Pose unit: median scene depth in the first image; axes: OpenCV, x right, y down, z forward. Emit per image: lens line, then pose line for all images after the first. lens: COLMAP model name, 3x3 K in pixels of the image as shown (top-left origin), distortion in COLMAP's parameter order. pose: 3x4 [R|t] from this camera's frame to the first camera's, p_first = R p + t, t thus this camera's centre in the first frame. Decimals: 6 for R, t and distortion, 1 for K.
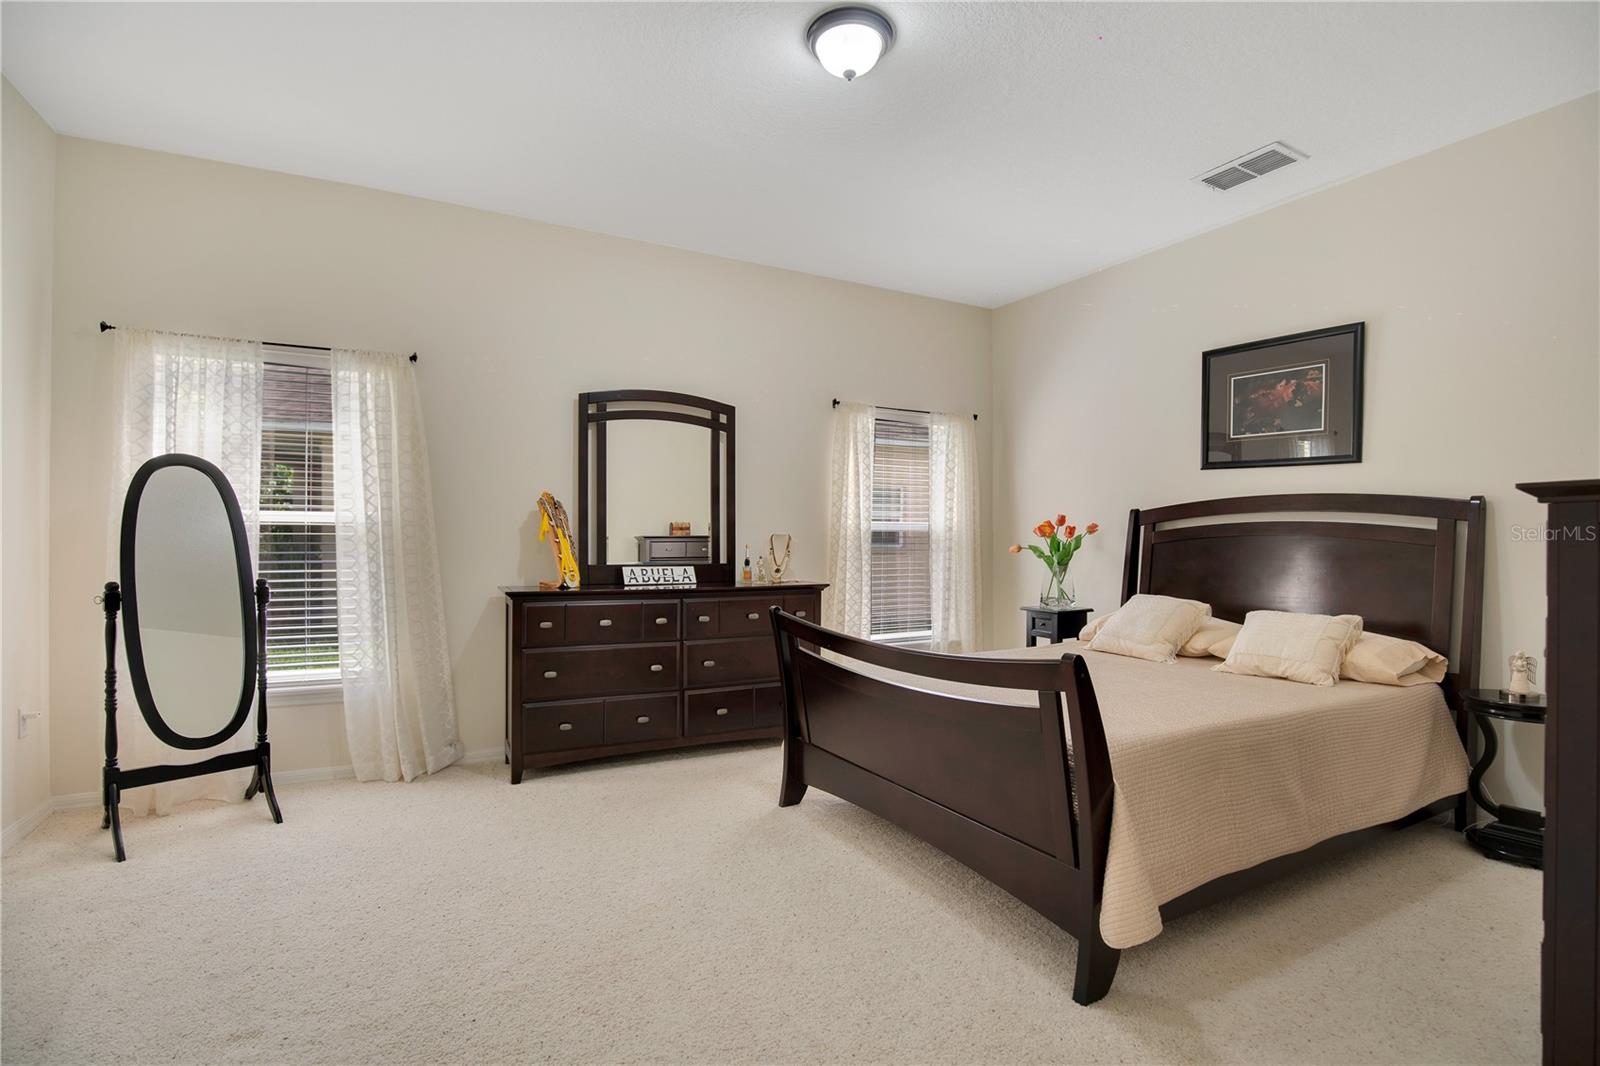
lens RADIAL K [[758.1, 0, 792.8], [0, 758.1, 534.0], [0, 0, 1]] dist [-0.027657, 0.005544]
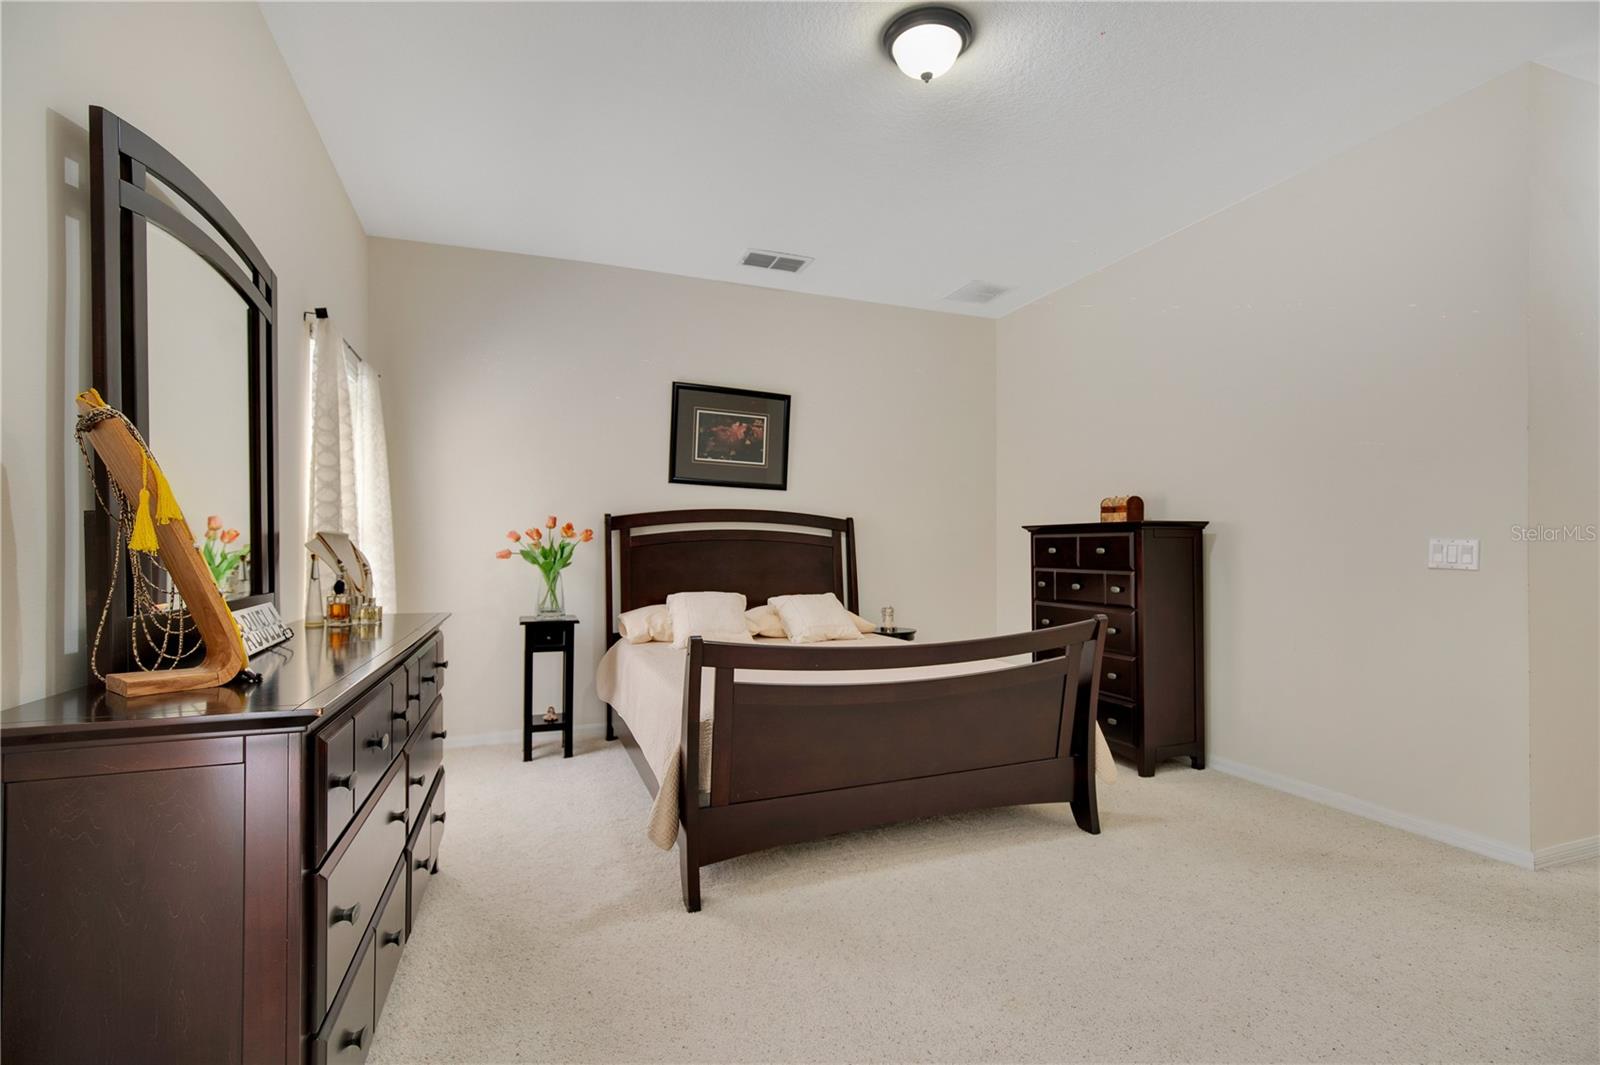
lens RADIAL K [[758.1, 0, 797.7], [0, 758.1, 544.1], [0, 0, 1]] dist [-0.027657, 0.005544]
pose [[0.170033, -0.004149, 0.985430, -0.641732], [-0.006807, 0.999962, 0.005385, 0.000965], [-0.985415, -0.007623, 0.169998, 0.673576]]
